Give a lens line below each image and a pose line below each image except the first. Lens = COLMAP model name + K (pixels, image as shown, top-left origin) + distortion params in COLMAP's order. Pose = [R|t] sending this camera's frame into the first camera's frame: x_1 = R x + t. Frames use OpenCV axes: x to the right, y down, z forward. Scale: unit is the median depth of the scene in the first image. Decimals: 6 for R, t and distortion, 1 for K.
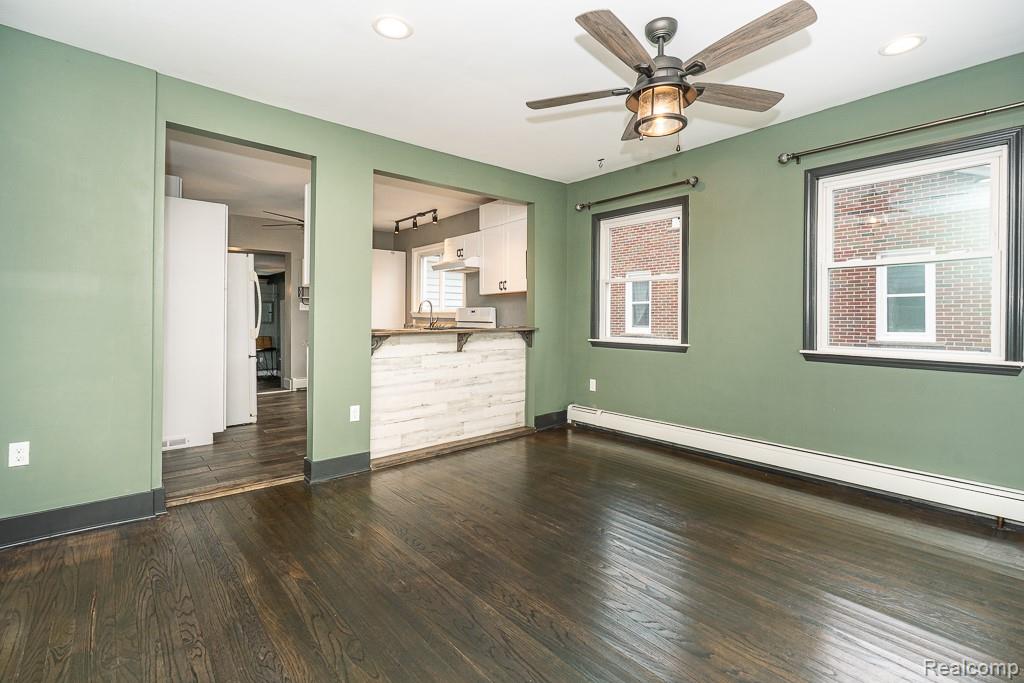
lens RADIAL K [[470.2, 0, 505.4], [0, 470.2, 317.0], [0, 0, 1]] dist [-0.009383, 0.002481]
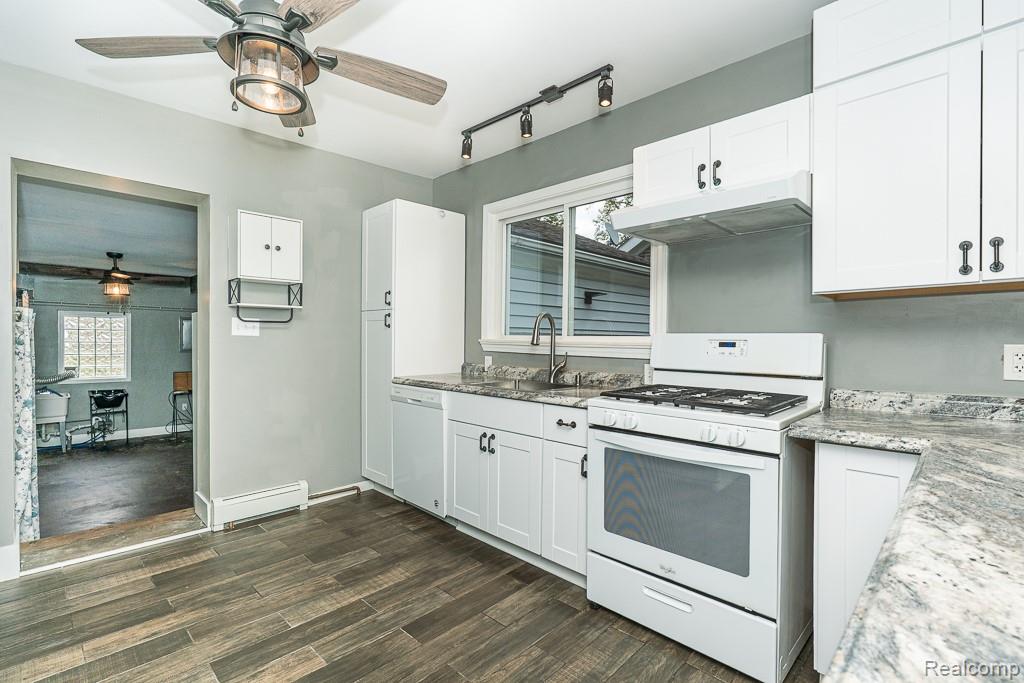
lens RADIAL K [[470.2, 0, 510.2], [0, 470.2, 337.7], [0, 0, 1]] dist [-0.009383, 0.002481]
pose [[0.995684, -0.001115, 0.092806, -0.238154], [0.000992, 0.999999, 0.001365, -0.015333], [-0.092807, -0.001267, 0.995683, 0.583800]]
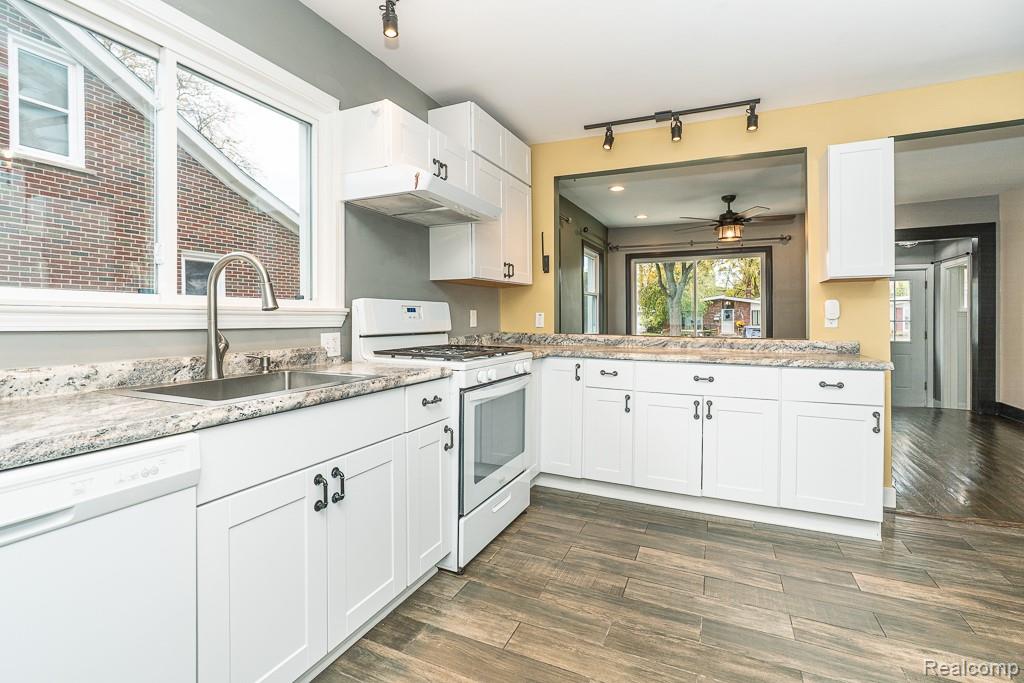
lens RADIAL K [[470.2, 0, 510.7], [0, 470.2, 319.5], [0, 0, 1]] dist [-0.009383, 0.002481]
pose [[-0.424461, -0.009499, 0.905396, -0.436953], [-0.000823, 0.999949, 0.010105, -0.006386], [-0.905446, 0.003544, -0.424447, 0.971528]]
